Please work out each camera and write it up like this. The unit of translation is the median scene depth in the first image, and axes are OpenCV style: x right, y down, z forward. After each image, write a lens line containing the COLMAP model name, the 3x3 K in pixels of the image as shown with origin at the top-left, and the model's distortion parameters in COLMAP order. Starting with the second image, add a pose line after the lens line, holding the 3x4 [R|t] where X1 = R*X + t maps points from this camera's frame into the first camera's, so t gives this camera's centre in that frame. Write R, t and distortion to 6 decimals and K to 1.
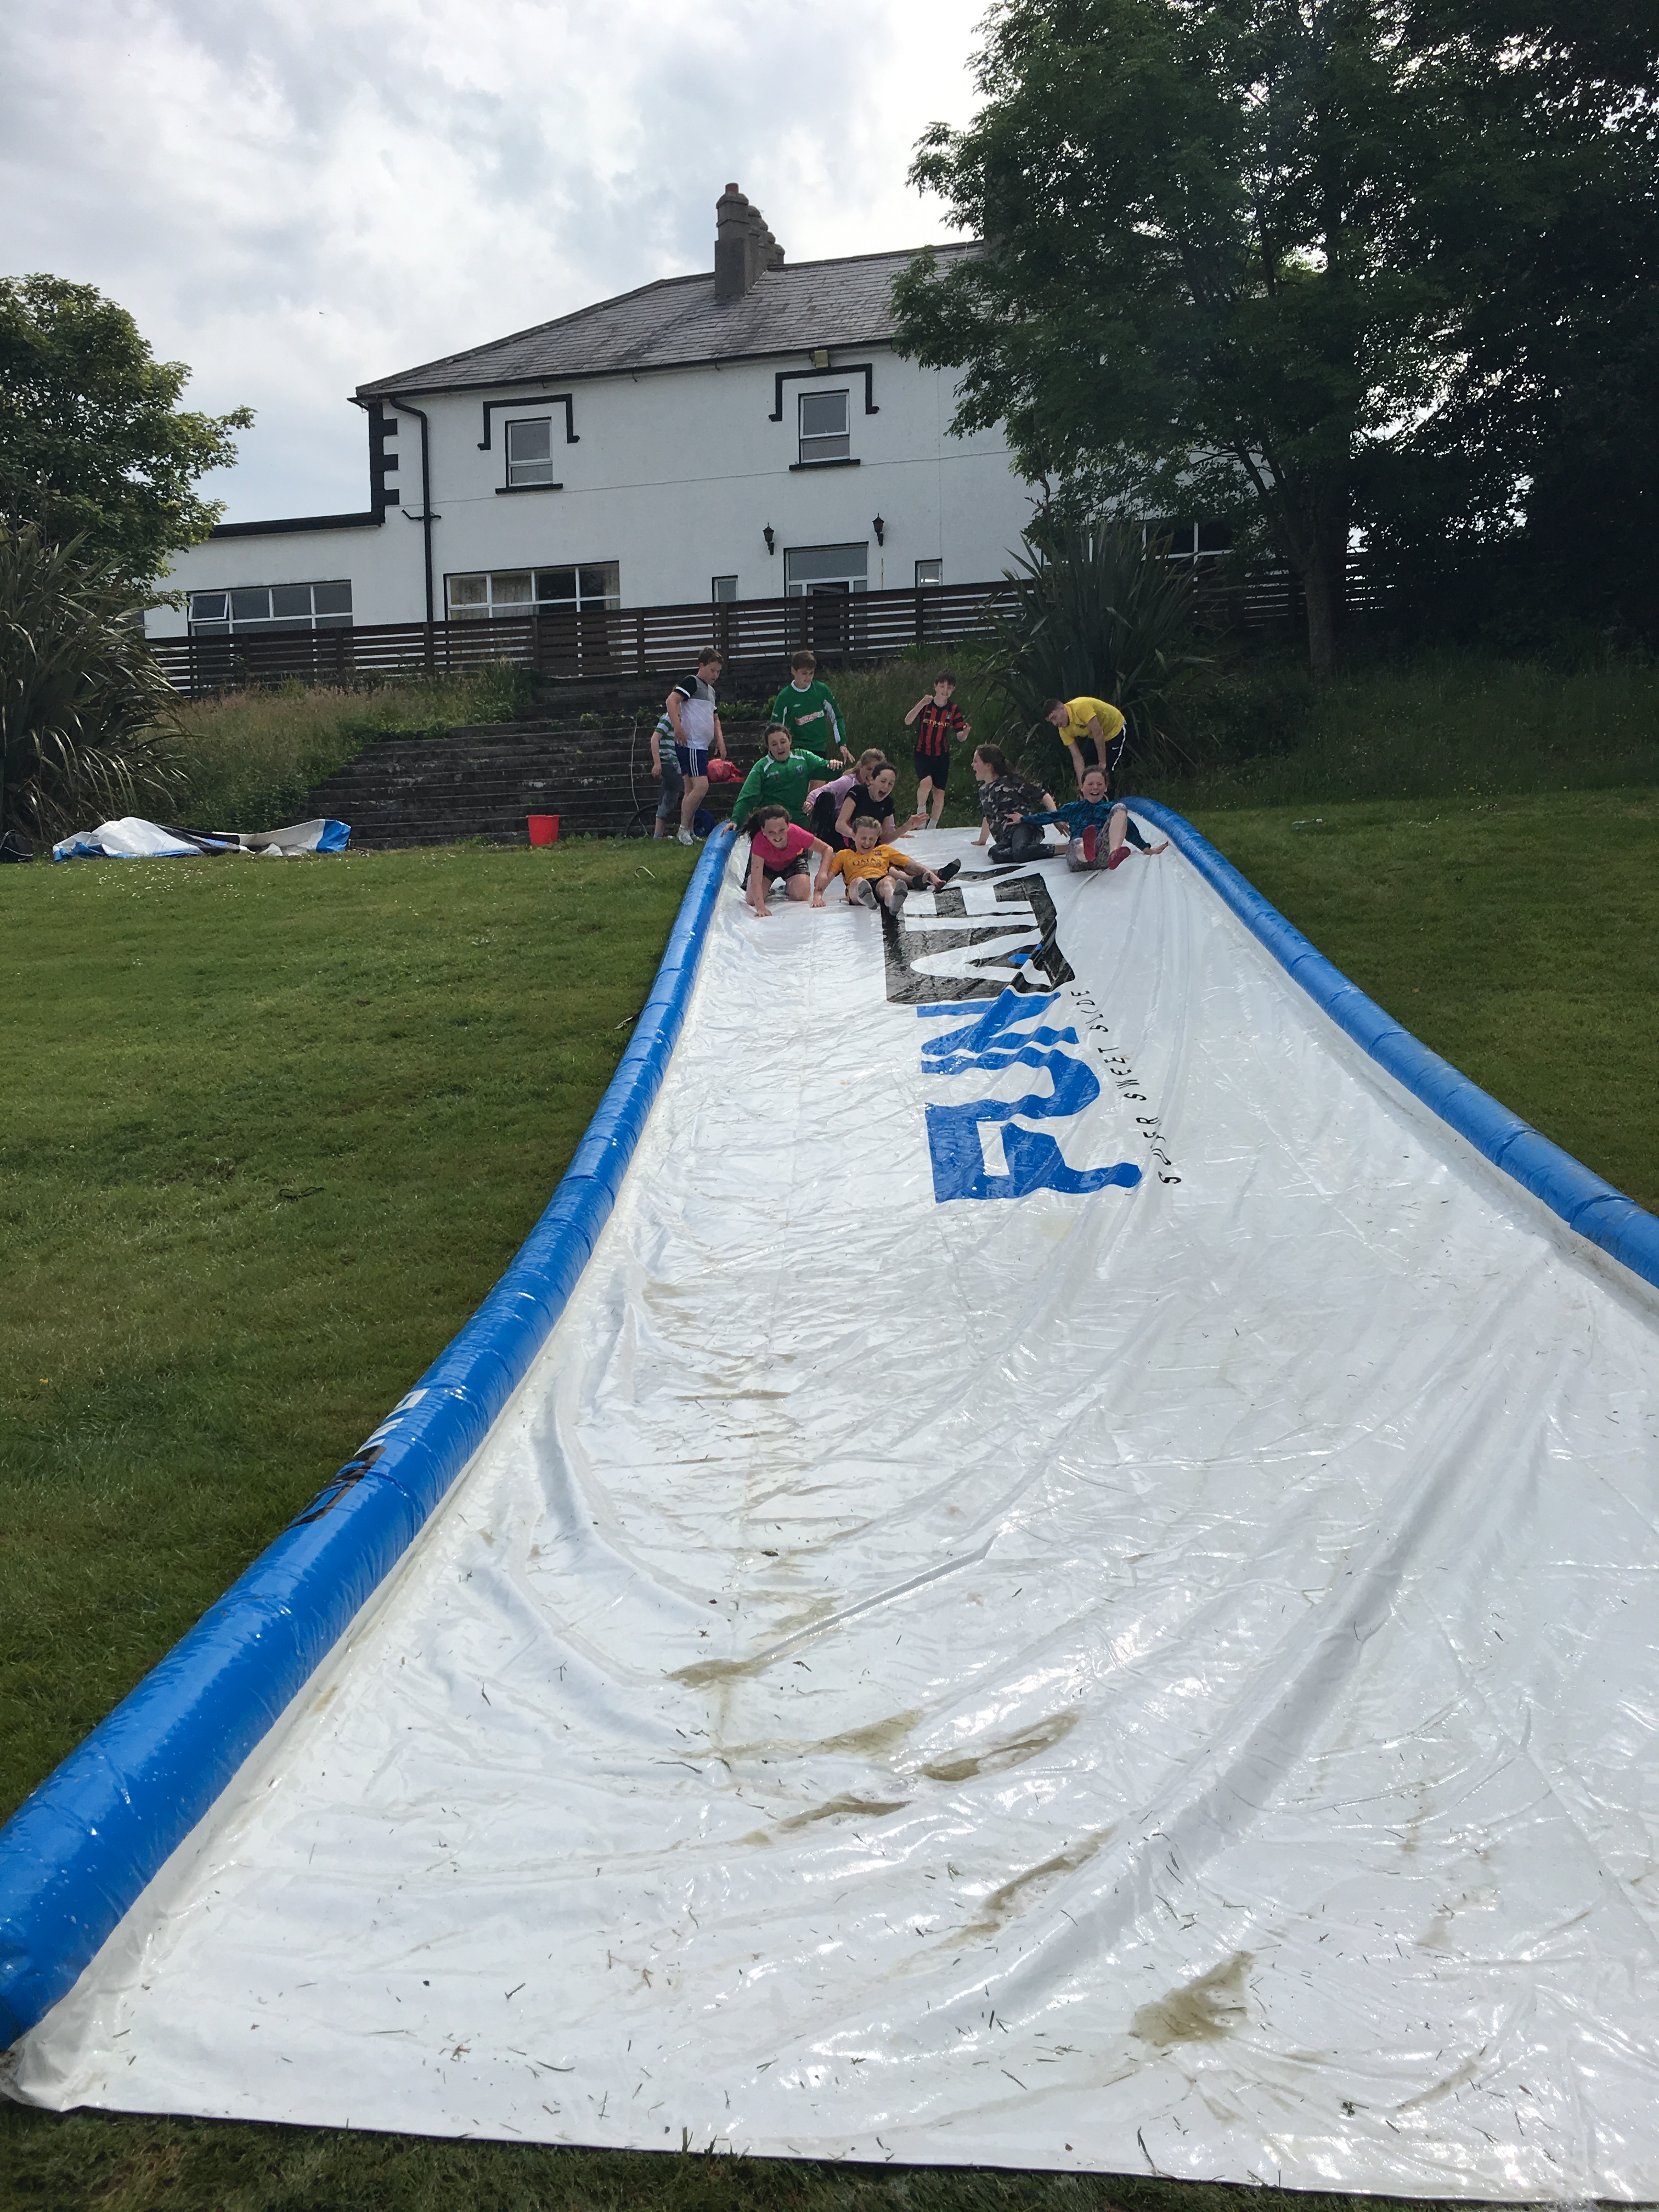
lens RADIAL K [[1847.7, 0, 895.4], [0, 1847.7, 1092.6], [0, 0, 1]] dist [0.059778, -0.084004]
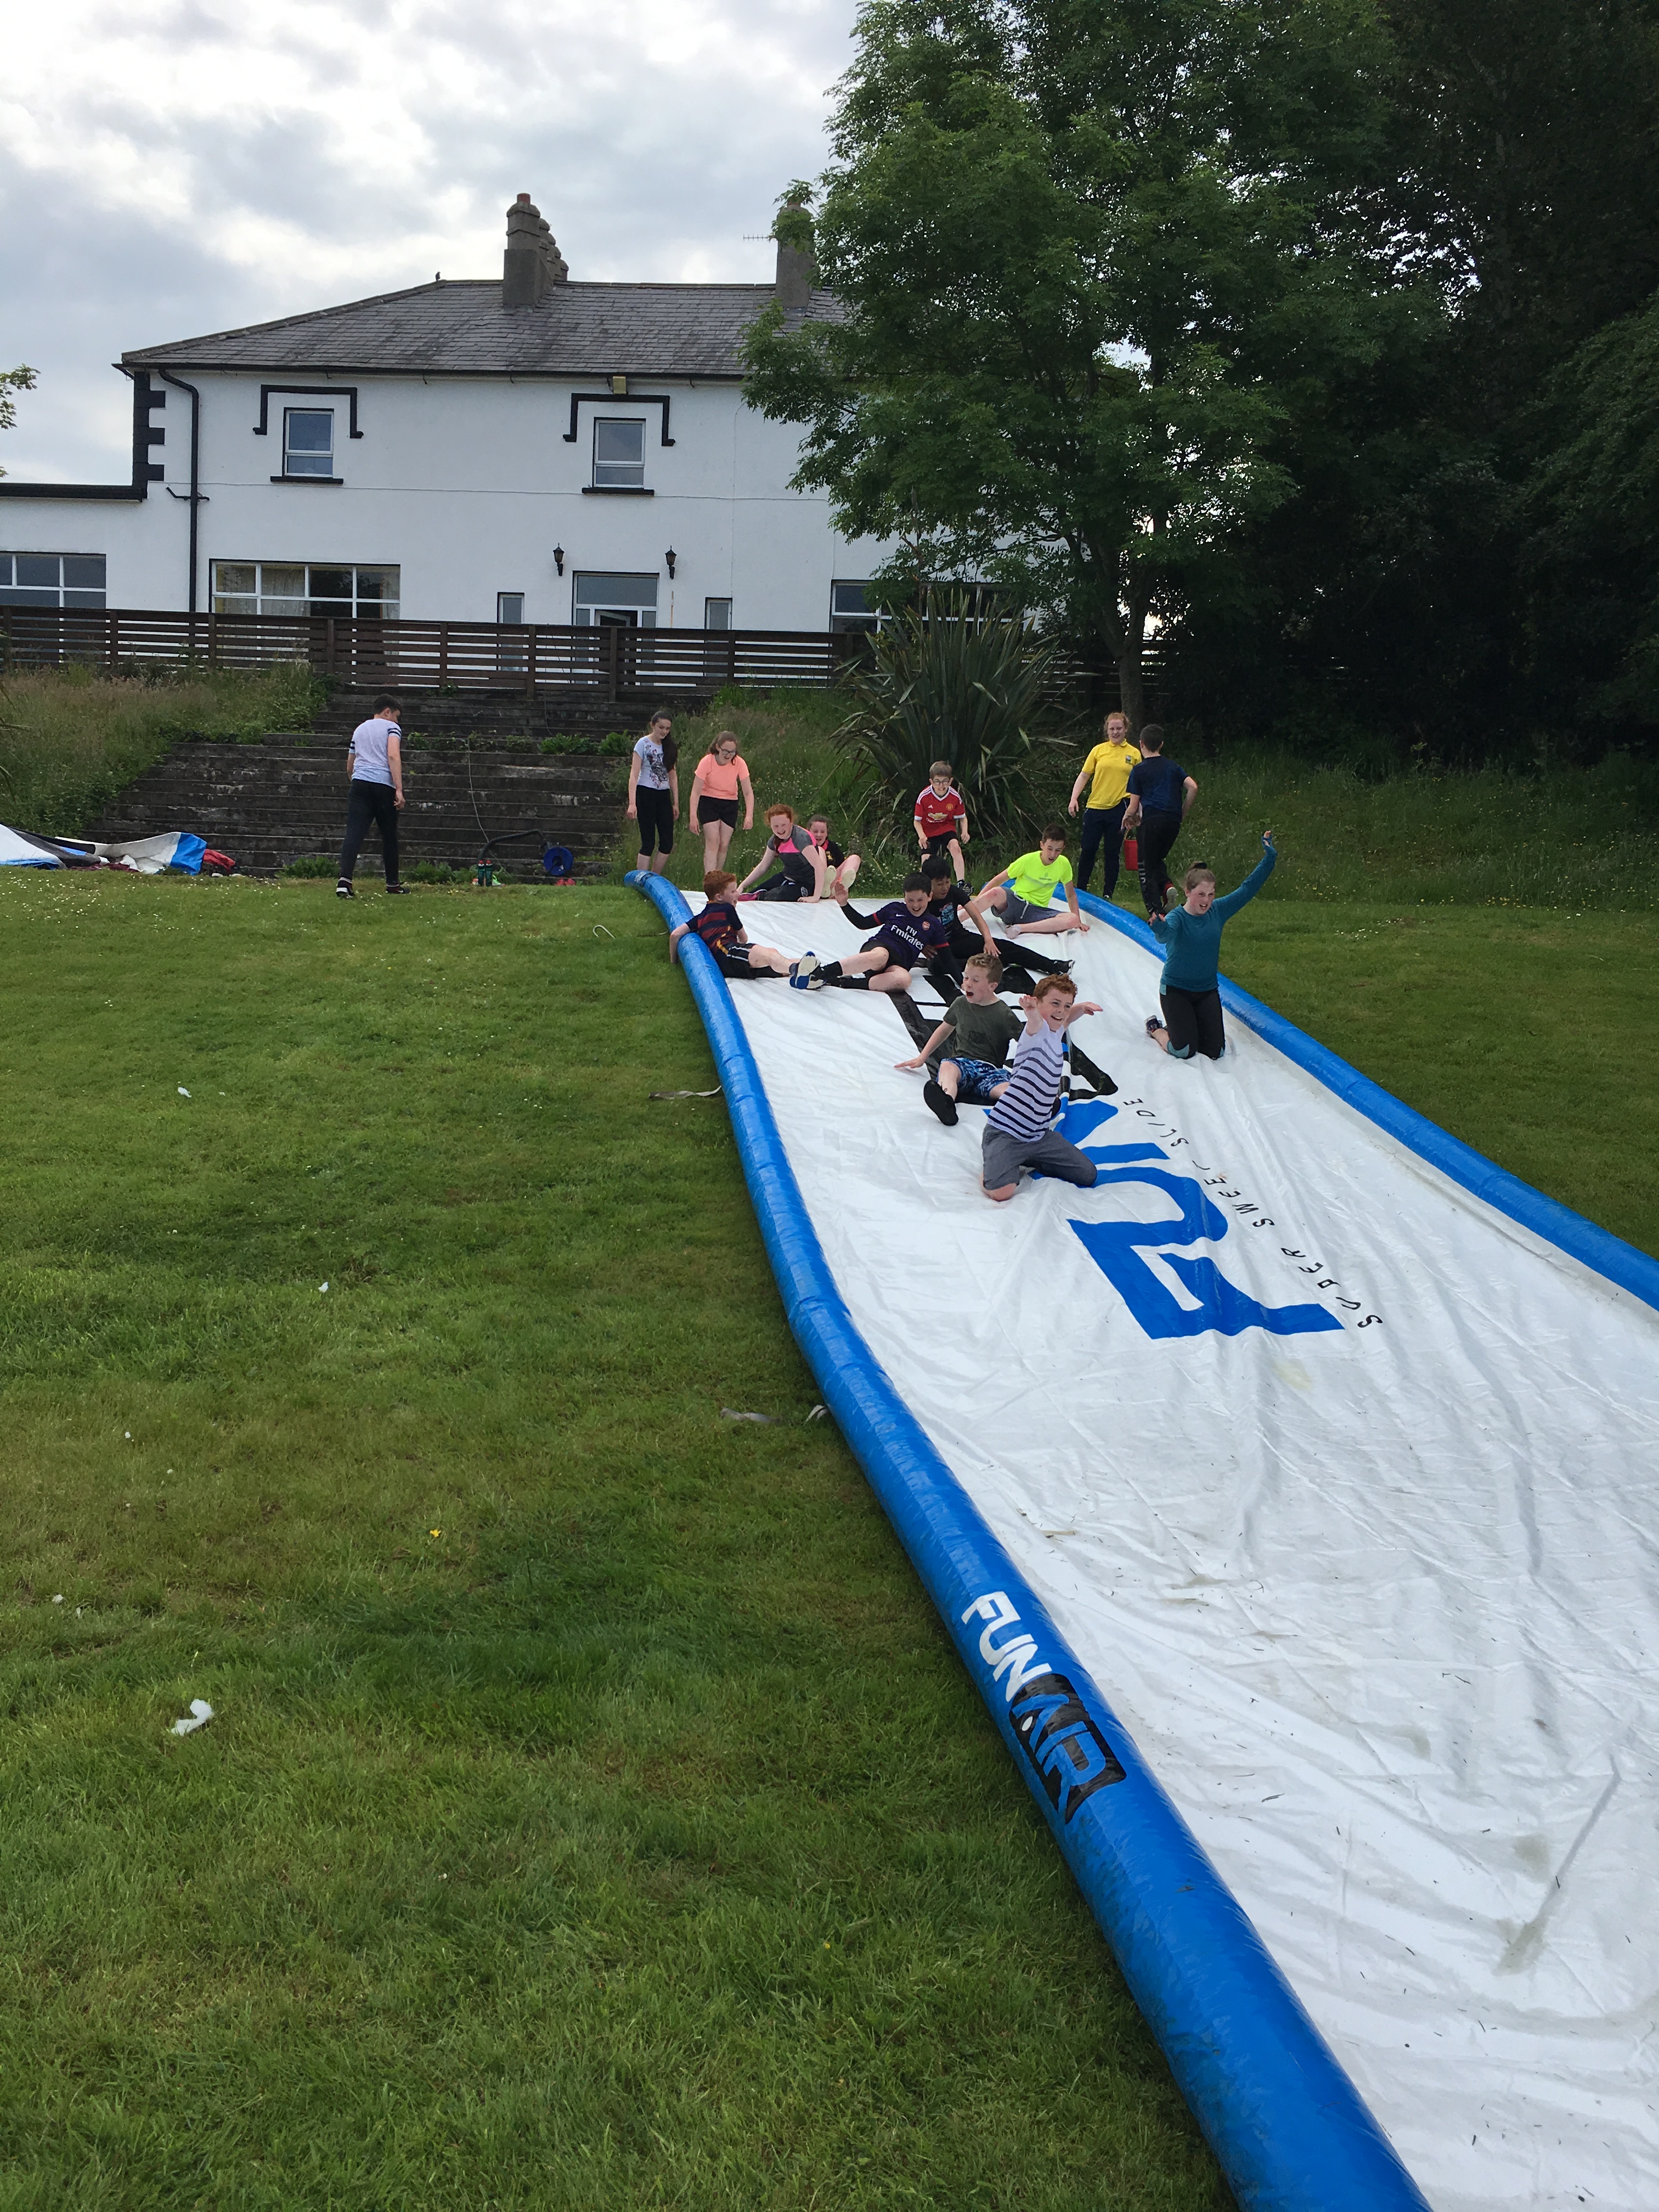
lens RADIAL K [[1847.7, 0, 858.4], [0, 1847.7, 1068.9], [0, 0, 1]] dist [0.059778, -0.084004]
pose [[0.980377, 0.054248, 0.189522, -0.121112], [-0.050543, 0.998426, -0.024329, -0.019741], [-0.190543, 0.014272, 0.981575, 0.015108]]
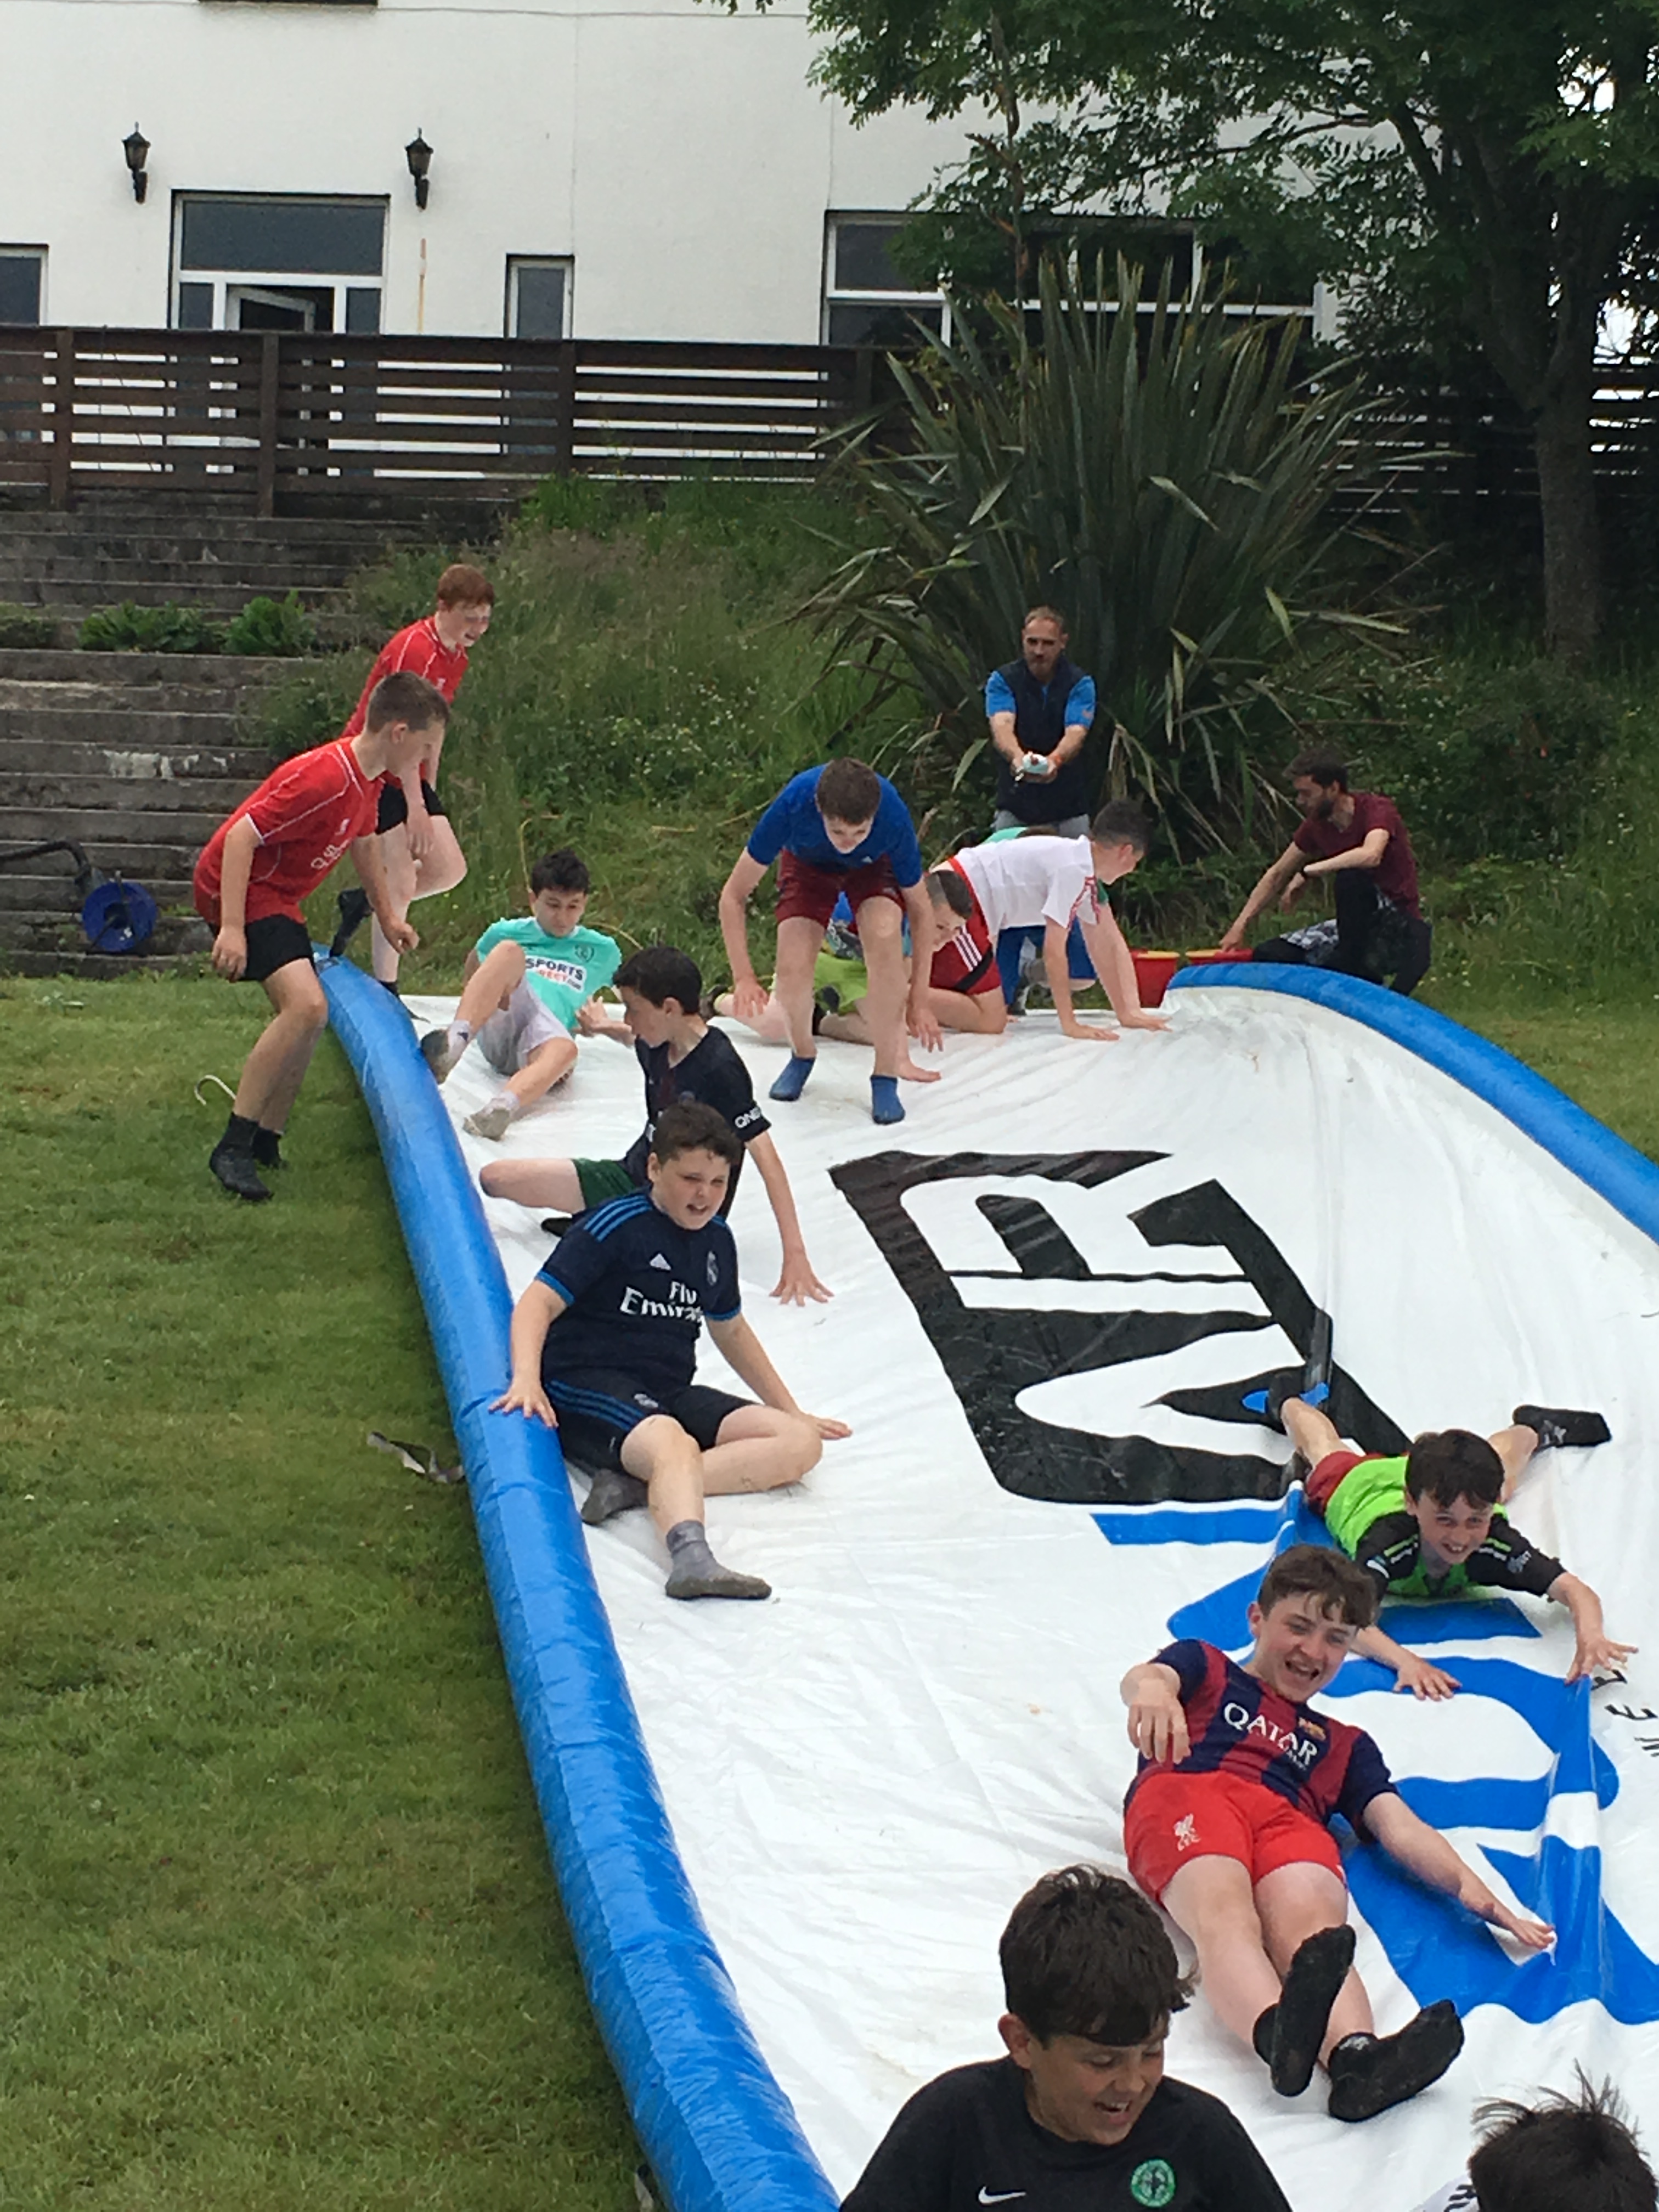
lens RADIAL K [[4951.5, 0, 854.9], [0, 4951.5, 1125.5], [0, 0, 1]] dist [0.036864, 0.000000]
pose [[0.983591, 0.066934, 0.167539, -0.116805], [-0.052242, 0.994515, -0.090617, -0.014478], [-0.172685, 0.080378, 0.981692, -0.050310]]
